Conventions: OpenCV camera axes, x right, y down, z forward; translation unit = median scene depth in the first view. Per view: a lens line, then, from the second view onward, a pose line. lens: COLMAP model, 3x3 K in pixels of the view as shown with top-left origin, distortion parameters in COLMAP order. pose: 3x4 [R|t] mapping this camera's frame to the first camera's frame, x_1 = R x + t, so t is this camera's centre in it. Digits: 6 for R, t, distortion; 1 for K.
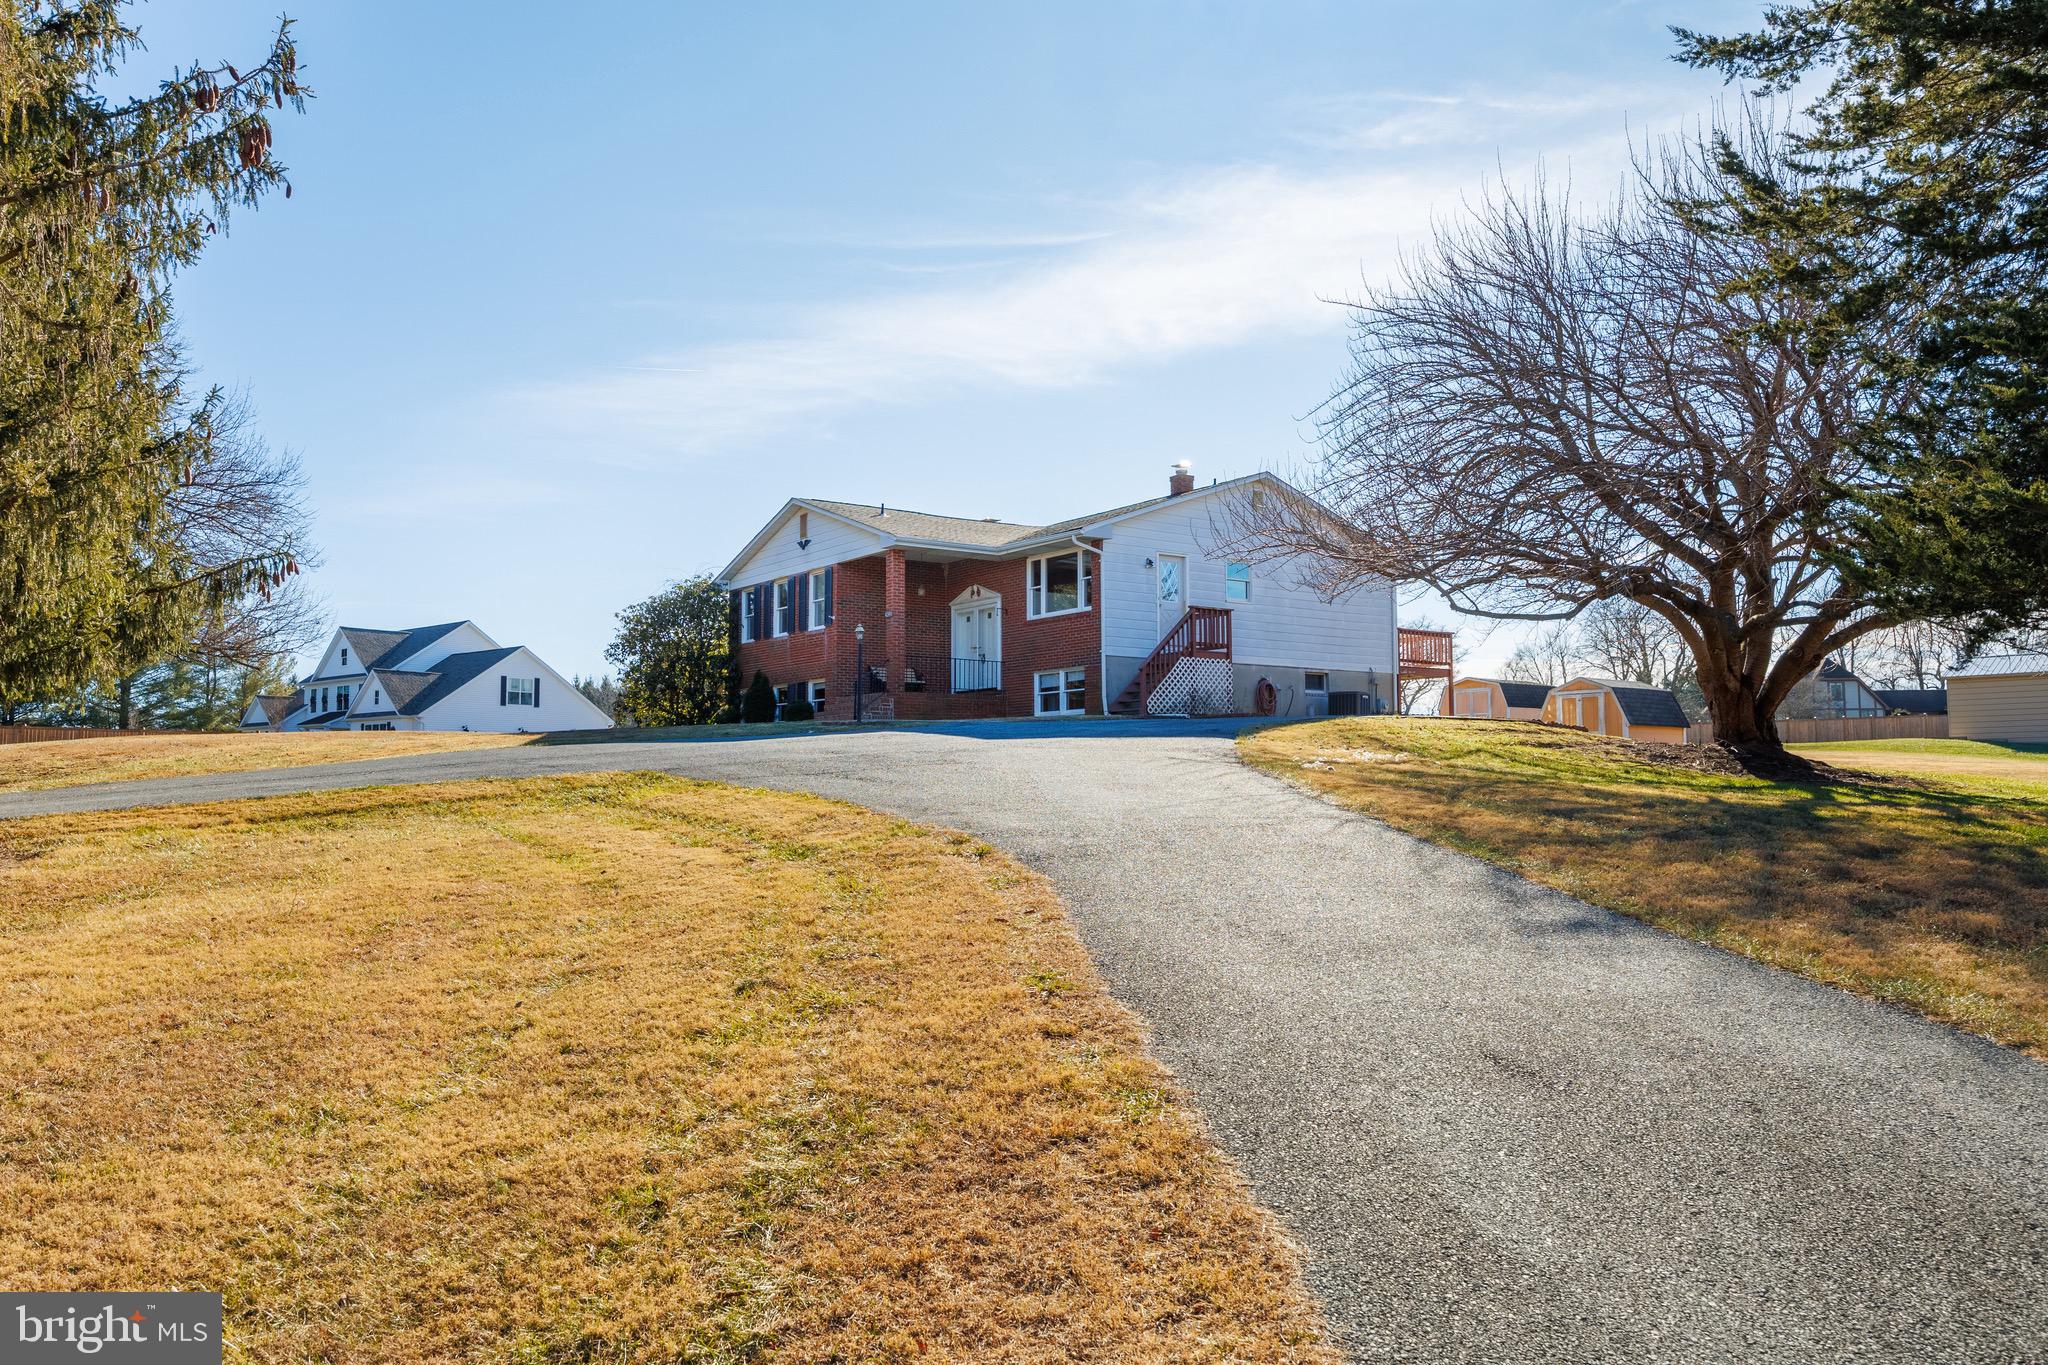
lens RADIAL K [[1481.0, 0, 1012.6], [0, 1481.0, 678.0], [0, 0, 1]] dist [-0.032501, -0.001680]
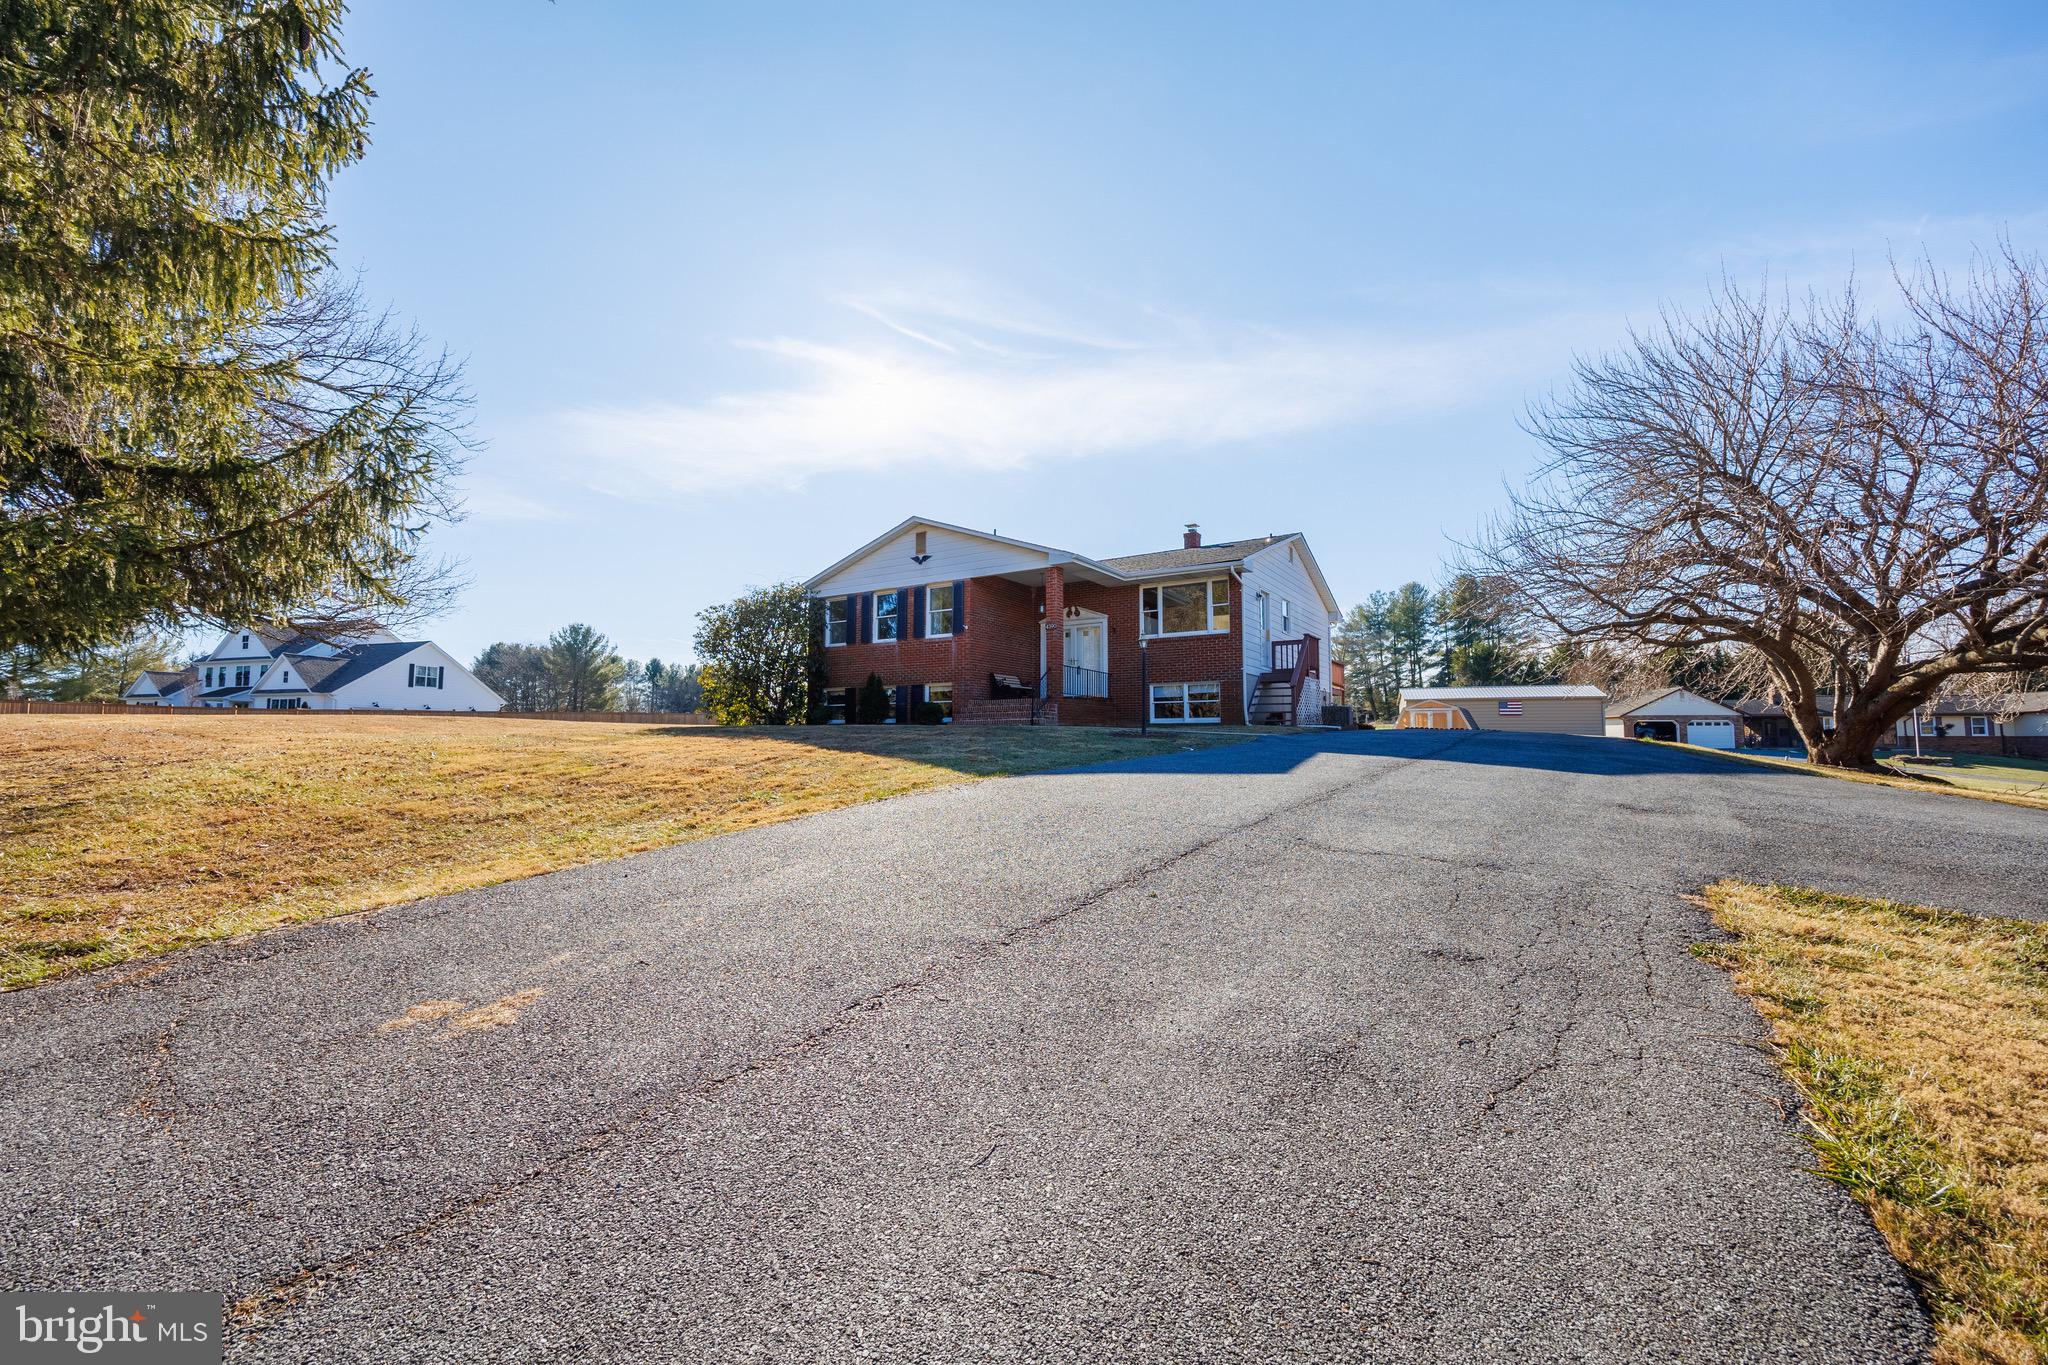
lens RADIAL K [[815.7, 0, 1009.3], [0, 815.7, 685.6], [0, 0, 1]] dist [-0.000152, -0.000047]
pose [[0.933208, 0.030348, 0.358052, -0.300113], [-0.032909, 0.999458, 0.001057, 0.000192], [-0.357826, -0.012770, 0.933701, 0.420919]]
